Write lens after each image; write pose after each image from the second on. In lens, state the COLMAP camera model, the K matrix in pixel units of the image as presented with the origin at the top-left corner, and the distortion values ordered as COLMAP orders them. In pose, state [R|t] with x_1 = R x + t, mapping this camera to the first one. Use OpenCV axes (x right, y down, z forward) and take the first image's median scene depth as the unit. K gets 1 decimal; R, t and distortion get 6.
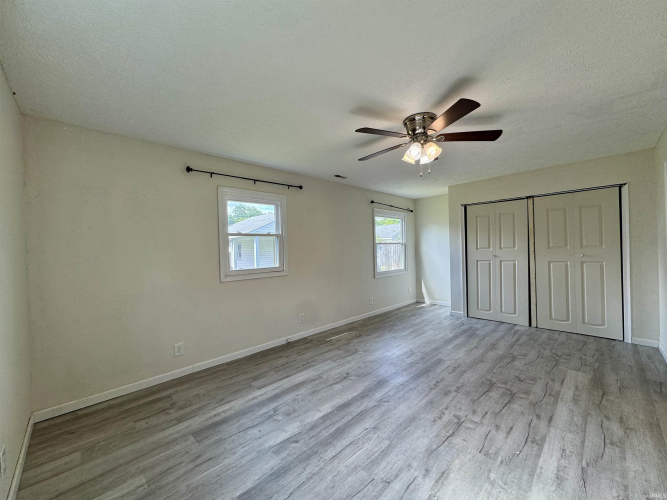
lens RADIAL K [[265.9, 0, 334.2], [0, 265.9, 247.6], [0, 0, 1]] dist [0.000490, -0.000066]
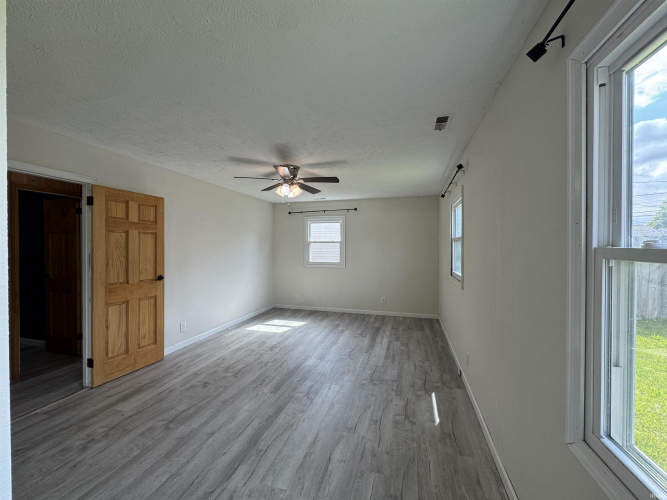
lens RADIAL K [[265.9, 0, 334.4], [0, 265.9, 250.5], [0, 0, 1]] dist [0.000490, -0.000066]
pose [[-0.866349, 0.031393, -0.498451, 0.679219], [0.022029, 0.999453, 0.024659, -0.046164], [0.498953, 0.010383, -0.866567, 1.930199]]
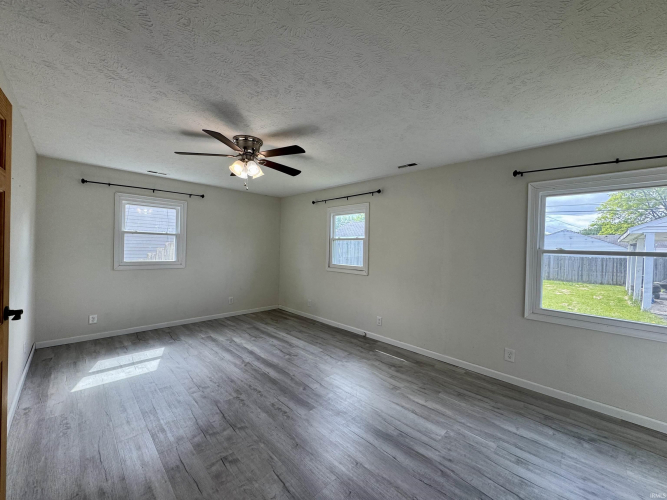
lens RADIAL K [[265.9, 0, 333.1], [0, 265.9, 248.5], [0, 0, 1]] dist [0.000490, -0.000066]
pose [[0.010814, 0.029874, -0.999495, 1.193993], [-0.024033, 0.999273, 0.029607, -0.046661], [0.999653, 0.023701, 0.011524, 1.103906]]
